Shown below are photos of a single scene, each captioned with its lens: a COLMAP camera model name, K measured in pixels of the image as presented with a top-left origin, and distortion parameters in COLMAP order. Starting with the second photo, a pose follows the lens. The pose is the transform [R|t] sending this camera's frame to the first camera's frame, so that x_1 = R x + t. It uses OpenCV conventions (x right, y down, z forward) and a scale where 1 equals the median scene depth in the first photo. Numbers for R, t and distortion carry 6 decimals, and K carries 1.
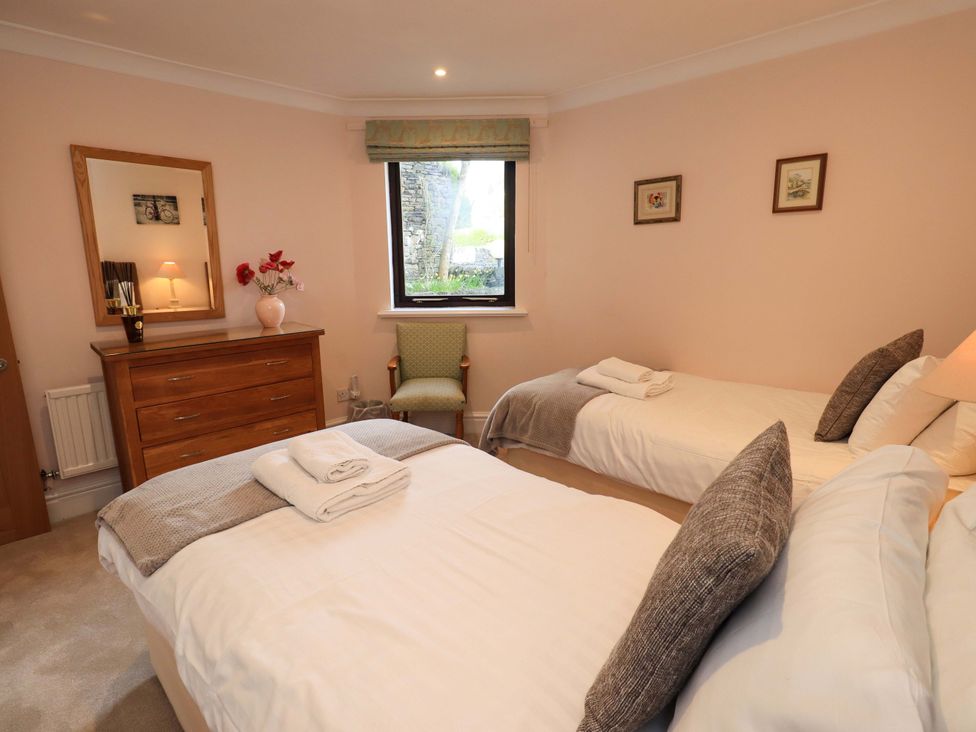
lens RADIAL K [[509.9, 0, 491.5], [0, 509.9, 361.2], [0, 0, 1]] dist [0.005169, -0.001549]
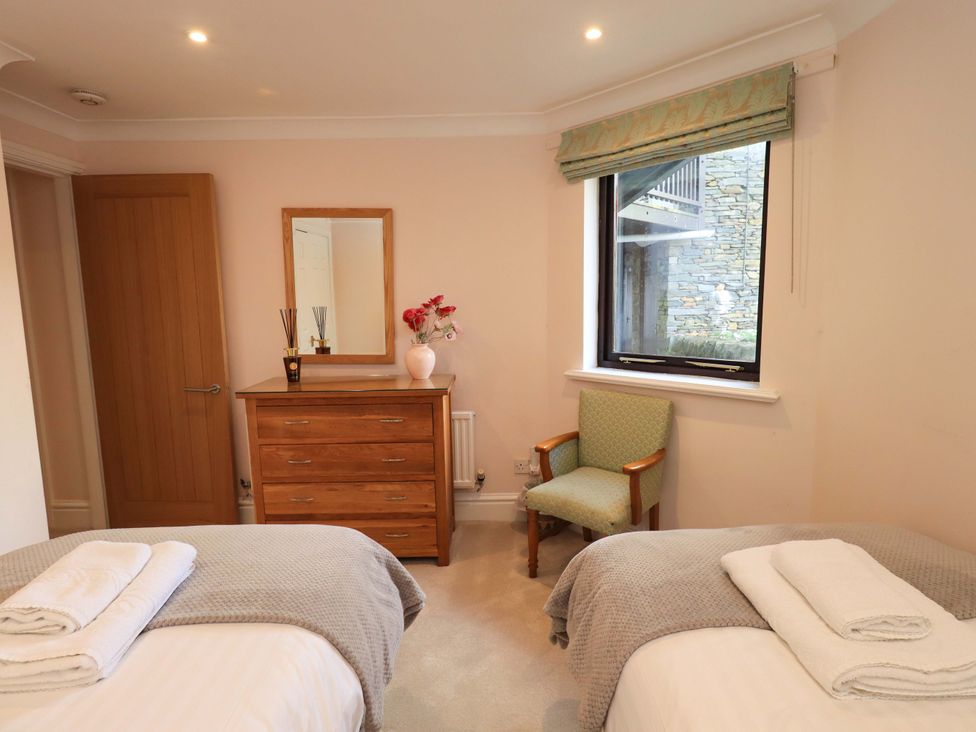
lens RADIAL K [[509.9, 0, 491.5], [0, 509.9, 361.2], [0, 0, 1]] dist [0.005169, -0.001549]
pose [[0.706630, 0.083433, -0.702647, 0.290567], [-0.136040, 0.990517, -0.019195, -0.096565], [0.694383, 0.109152, 0.711279, 0.435112]]
